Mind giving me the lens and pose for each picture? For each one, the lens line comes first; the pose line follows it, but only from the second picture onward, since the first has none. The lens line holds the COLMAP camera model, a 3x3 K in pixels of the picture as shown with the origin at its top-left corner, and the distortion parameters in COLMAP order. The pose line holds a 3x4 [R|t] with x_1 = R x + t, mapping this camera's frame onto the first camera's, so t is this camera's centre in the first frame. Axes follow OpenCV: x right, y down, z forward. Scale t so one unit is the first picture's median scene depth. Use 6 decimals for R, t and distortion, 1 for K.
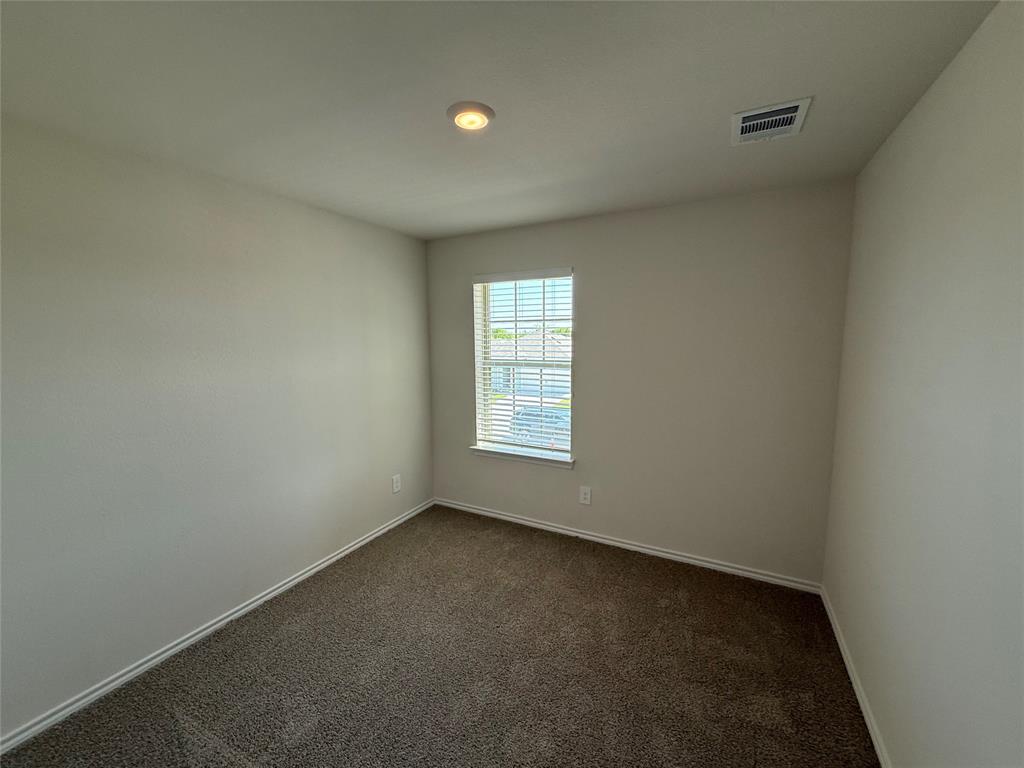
lens RADIAL K [[412.8, 0, 515.3], [0, 412.8, 378.9], [0, 0, 1]] dist [0.009538, 0.000574]
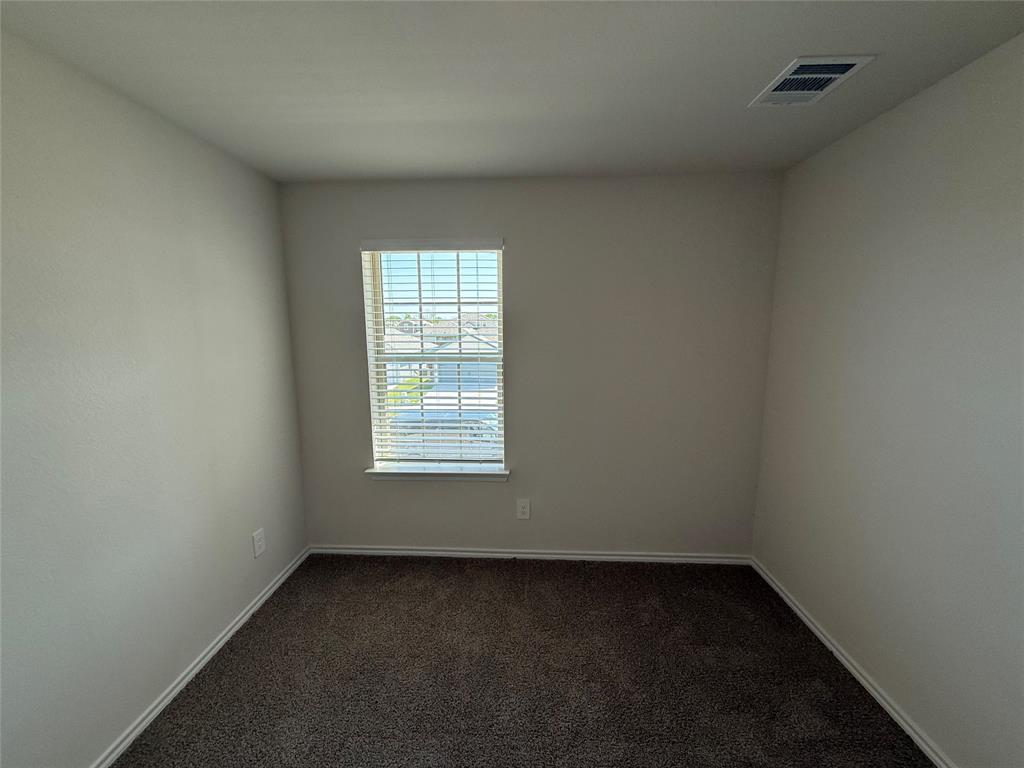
lens RADIAL K [[412.8, 0, 512.2], [0, 412.8, 379.8], [0, 0, 1]] dist [0.009538, 0.000574]
pose [[0.905289, -0.059957, 0.420544, -0.190453], [0.043673, 0.997880, 0.048255, -0.028087], [-0.422546, -0.025318, 0.905988, 0.230198]]
